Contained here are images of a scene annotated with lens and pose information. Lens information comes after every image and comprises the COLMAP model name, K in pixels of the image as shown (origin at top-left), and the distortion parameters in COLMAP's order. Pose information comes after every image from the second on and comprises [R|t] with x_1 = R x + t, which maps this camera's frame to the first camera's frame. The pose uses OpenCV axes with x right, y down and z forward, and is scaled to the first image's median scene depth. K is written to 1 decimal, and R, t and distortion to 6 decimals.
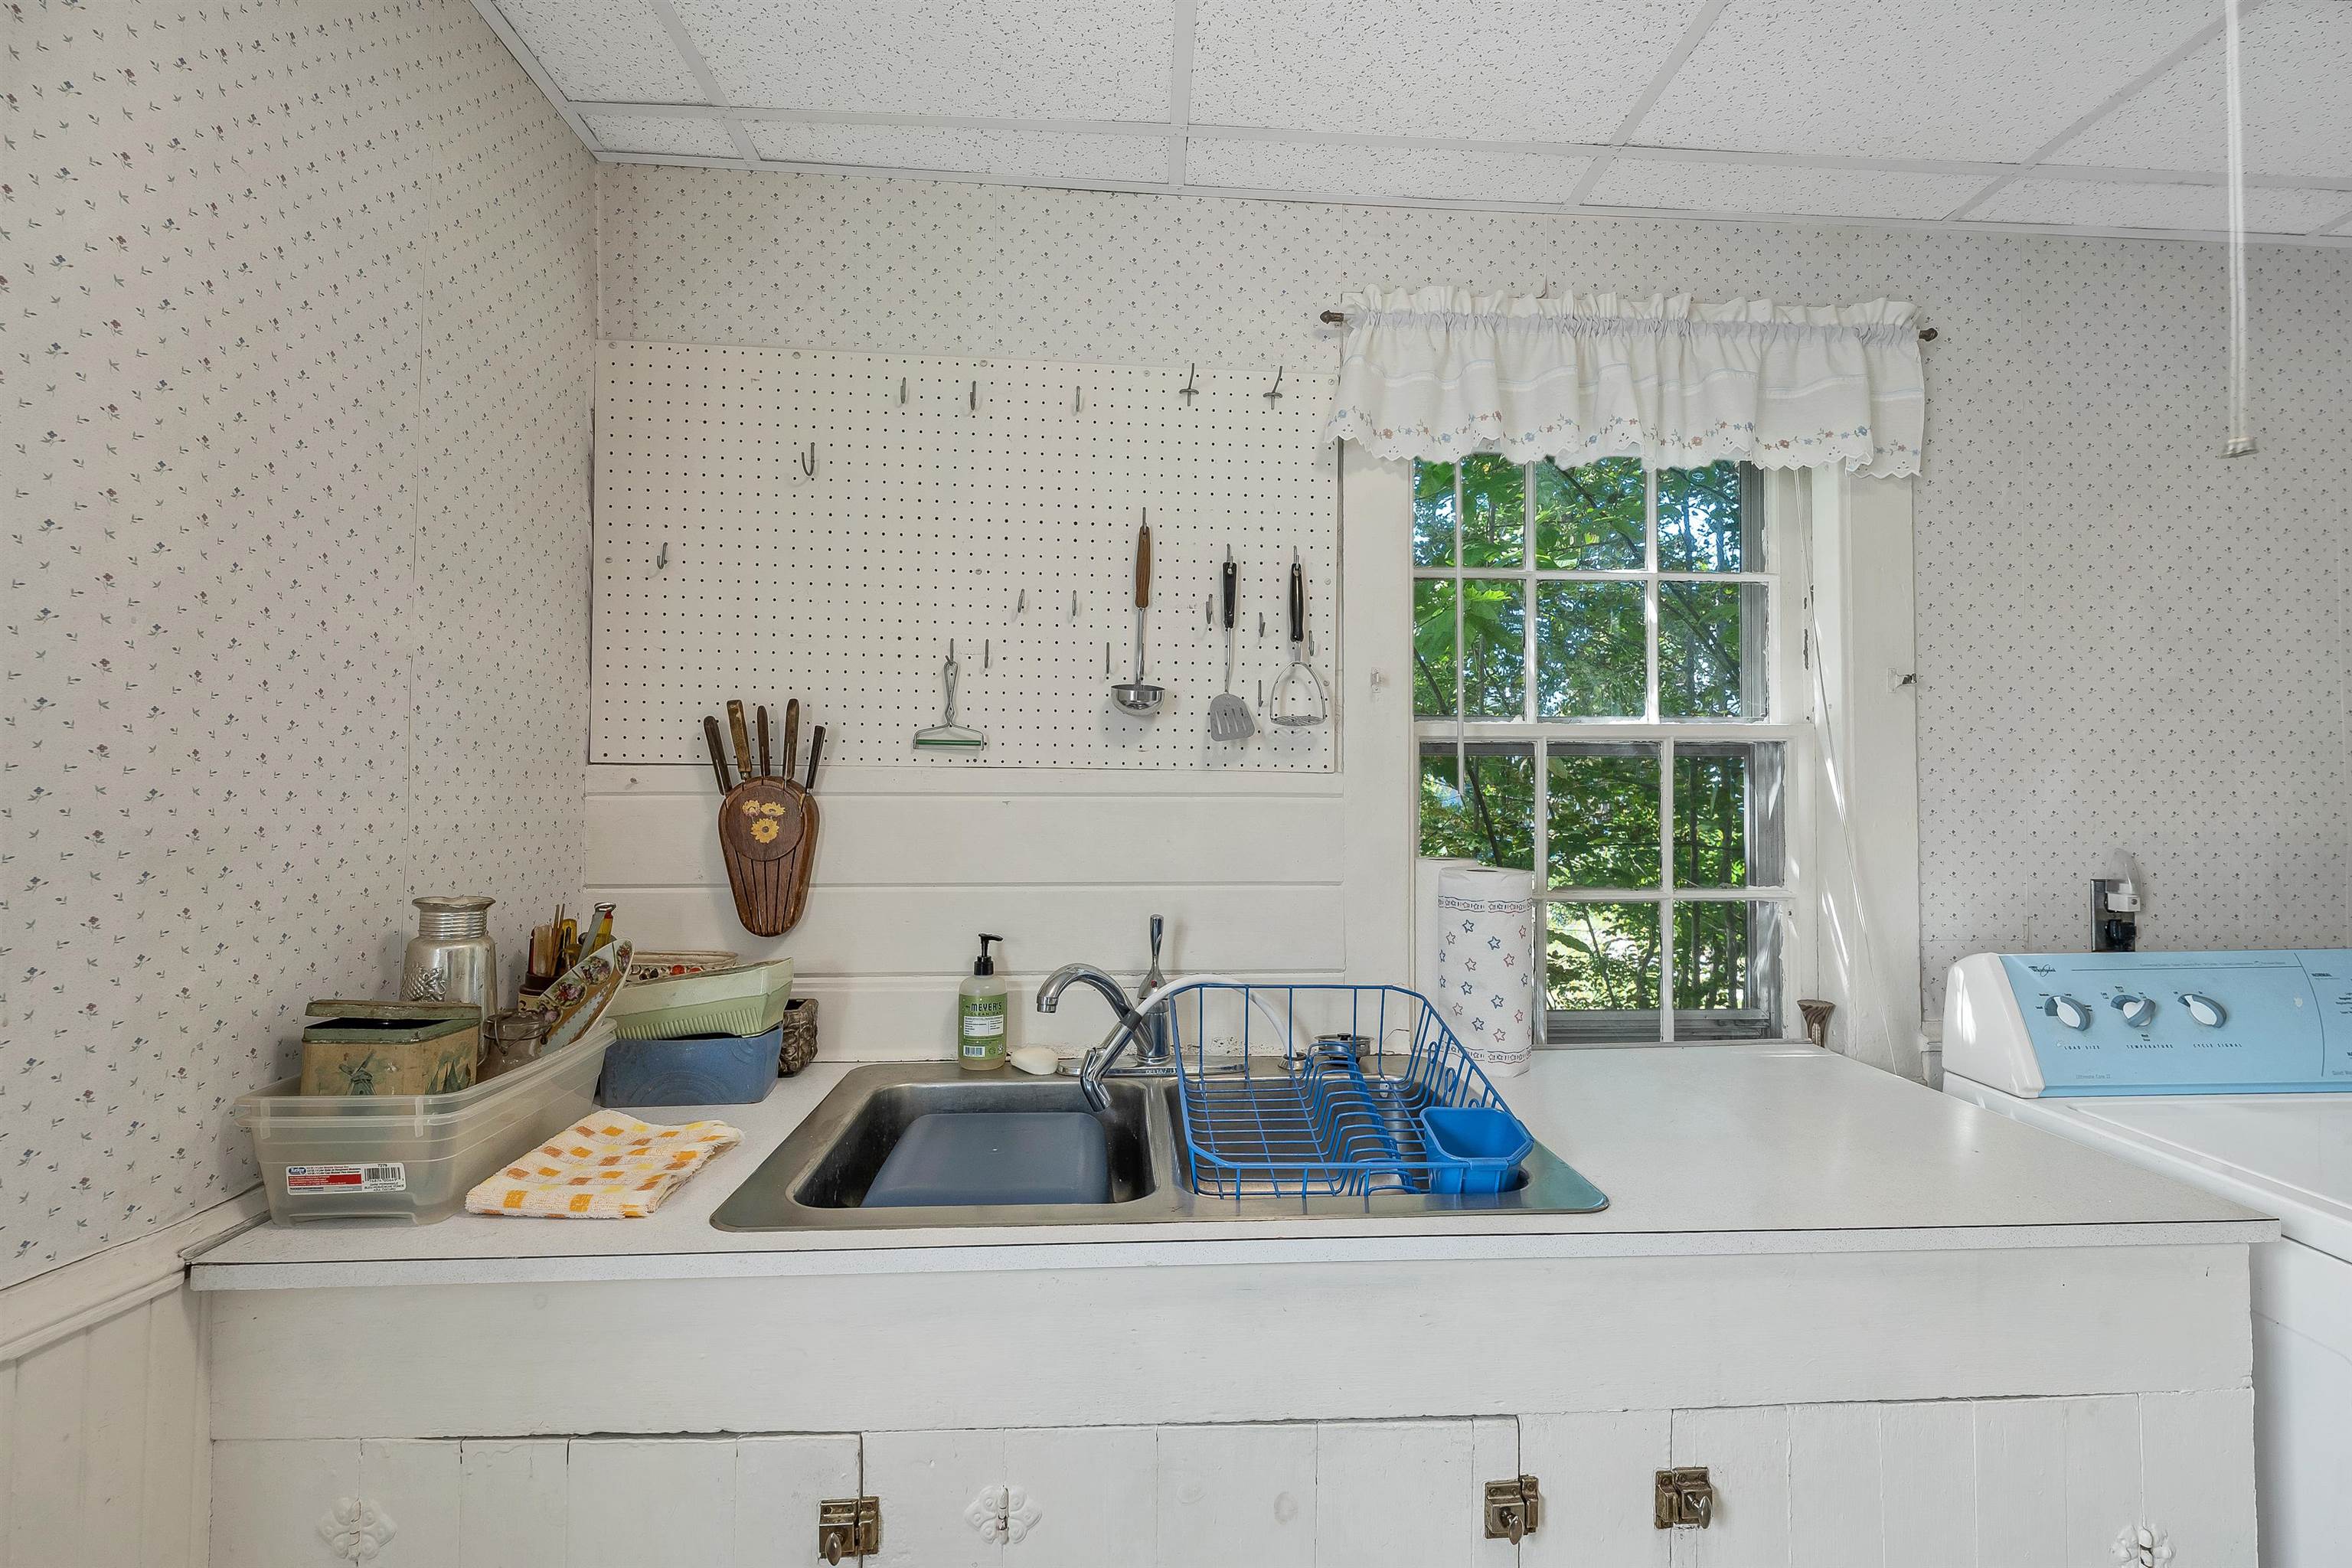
lens RADIAL K [[980.0, 0, 1170.8], [0, 980.0, 795.4], [0, 0, 1]] dist [-0.002663, -0.000388]
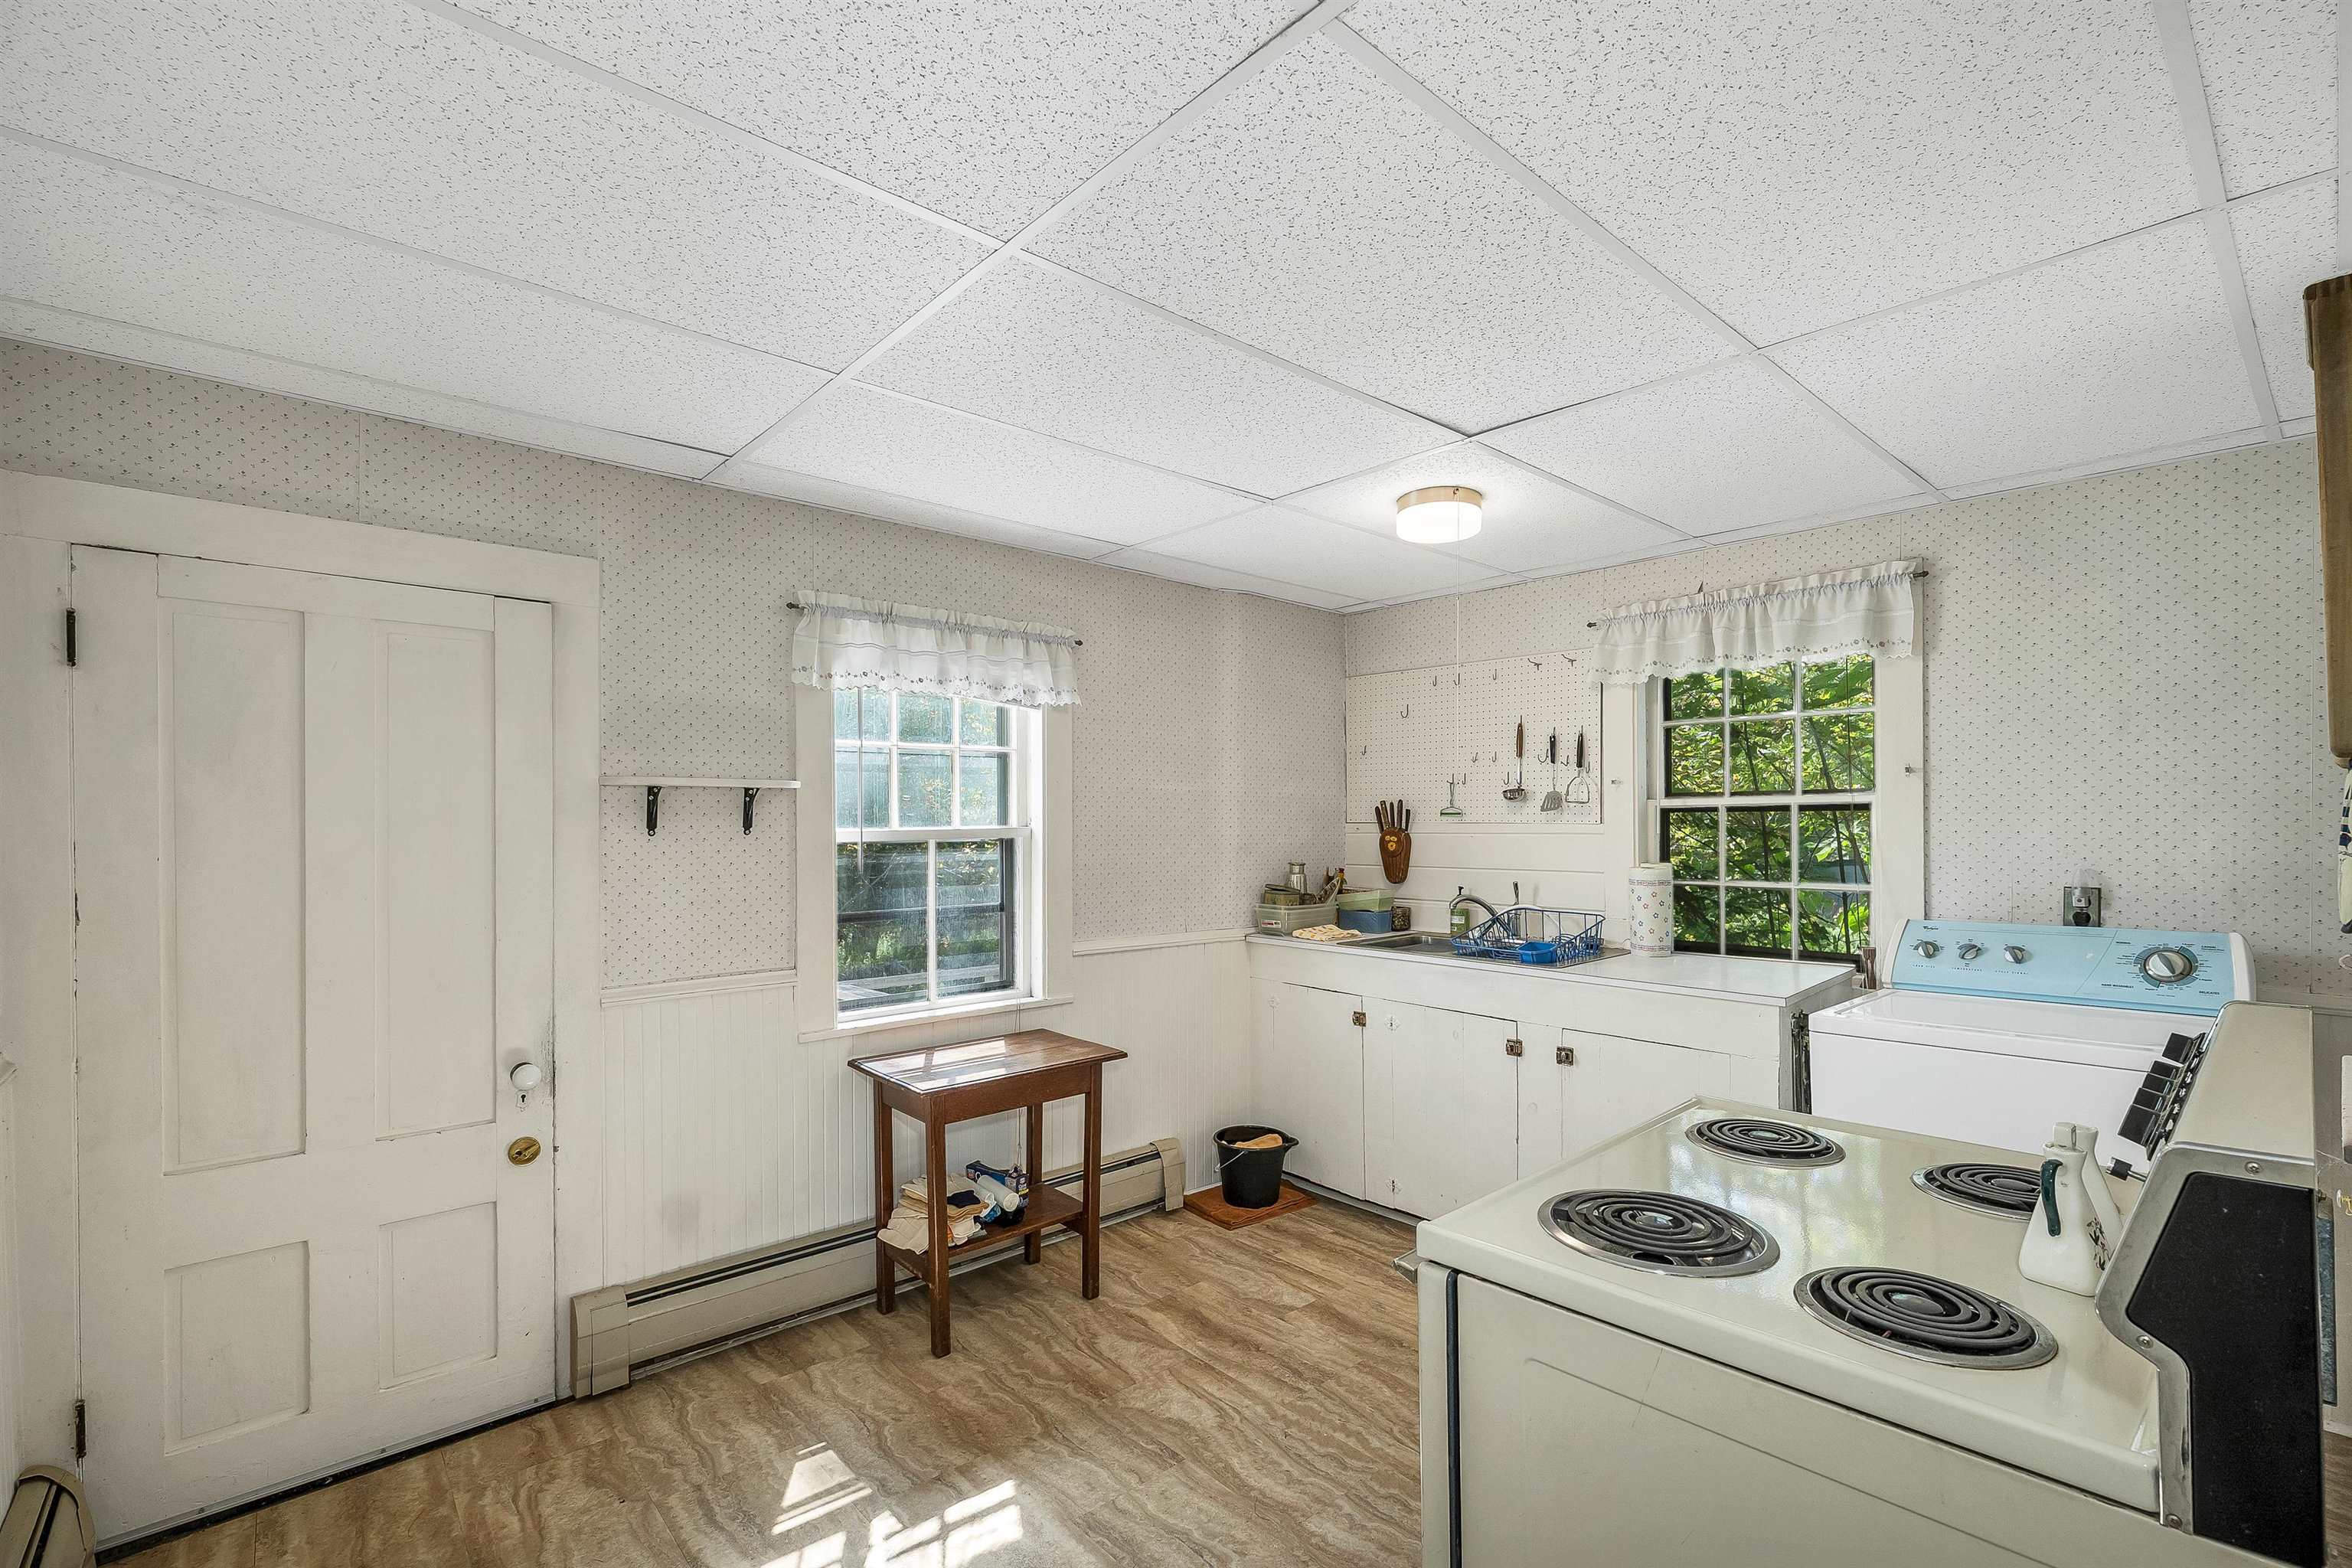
lens RADIAL K [[1042.4, 0, 1170.2], [0, 1042.4, 811.1], [0, 0, 1]] dist [0.001914, 0.000497]
pose [[0.620281, -0.013750, -0.784259, 1.499400], [0.016410, 0.999855, -0.004551, -0.059792], [0.784208, -0.010047, 0.620417, -1.329185]]
